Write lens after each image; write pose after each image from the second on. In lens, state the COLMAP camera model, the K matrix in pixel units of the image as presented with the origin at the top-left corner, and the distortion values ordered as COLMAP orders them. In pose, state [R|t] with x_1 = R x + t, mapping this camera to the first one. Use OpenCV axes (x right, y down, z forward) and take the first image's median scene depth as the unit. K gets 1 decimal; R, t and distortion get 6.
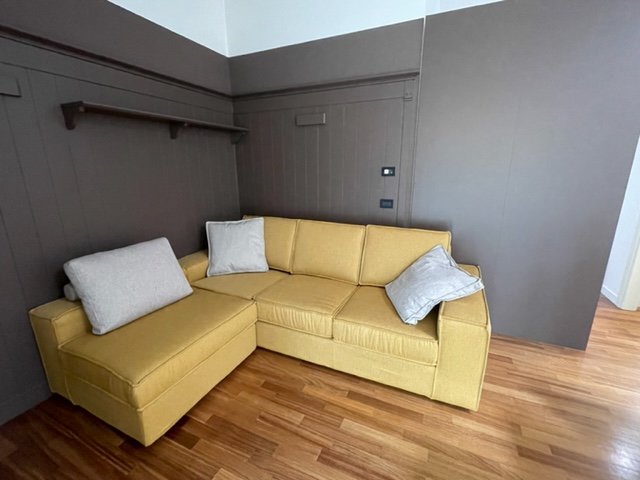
lens RADIAL K [[287.7, 0, 317.7], [0, 287.7, 239.2], [0, 0, 1]] dist [-0.002593, -0.000262]
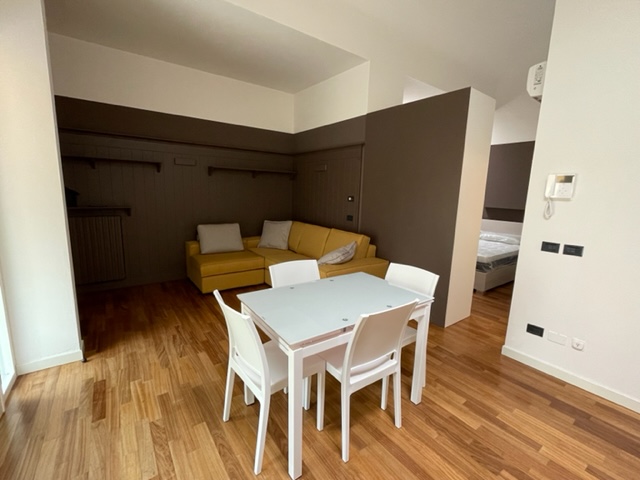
lens RADIAL K [[287.7, 0, 317.7], [0, 287.7, 239.2], [0, 0, 1]] dist [-0.002593, -0.000262]
pose [[0.872593, 0.113795, -0.475008, 0.930364], [-0.156900, 0.986247, -0.051956, 0.117277], [0.462563, 0.119865, 0.878446, -0.548907]]
